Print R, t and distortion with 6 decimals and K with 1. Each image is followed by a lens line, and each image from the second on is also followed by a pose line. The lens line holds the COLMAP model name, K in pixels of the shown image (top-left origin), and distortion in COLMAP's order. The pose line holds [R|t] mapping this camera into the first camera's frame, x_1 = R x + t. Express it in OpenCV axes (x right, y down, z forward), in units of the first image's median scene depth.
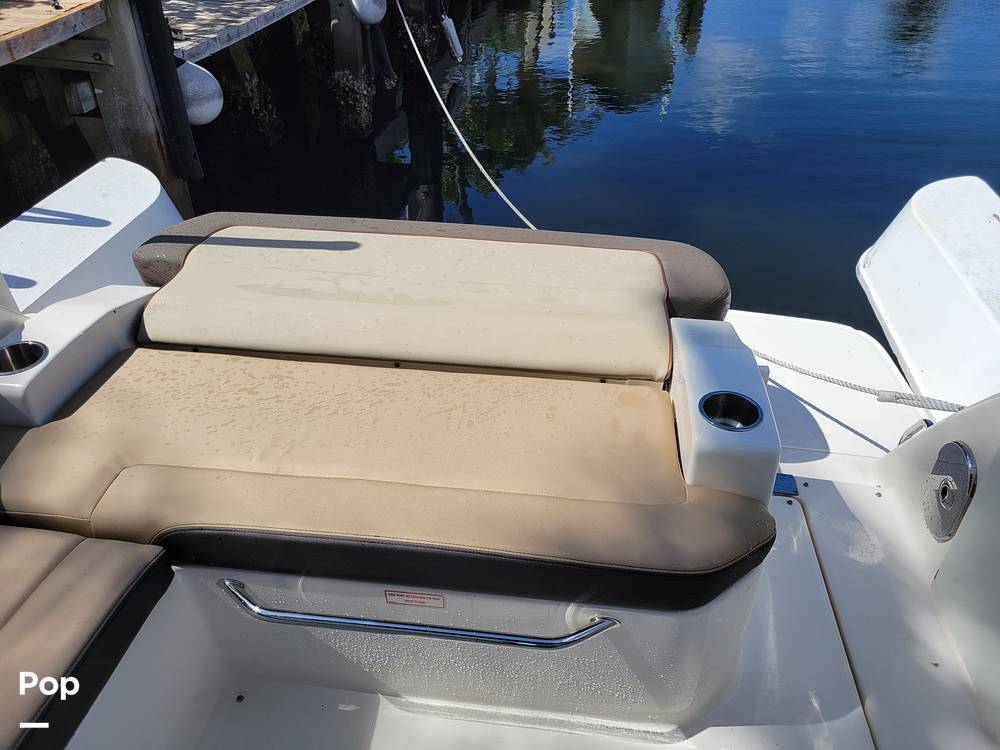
lens RADIAL K [[773.9, 0, 496.9], [0, 773.9, 369.5], [0, 0, 1]] dist [0.002064, -0.001076]
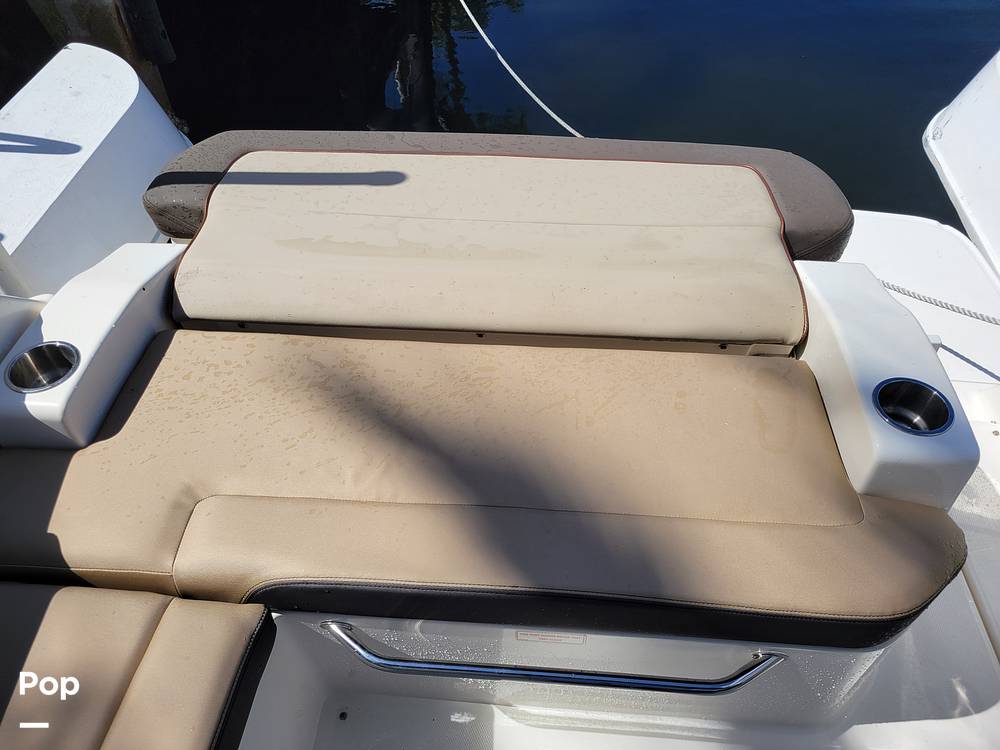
lens RADIAL K [[760.3, 0, 475.6], [0, 760.3, 374.2], [0, 0, 1]] dist [0.012357, 0.007666]
pose [[0.999047, -0.043435, 0.004179, -0.143204], [0.041646, 0.977689, 0.205889, -0.140927], [-0.013029, -0.205519, 0.978566, 0.168920]]
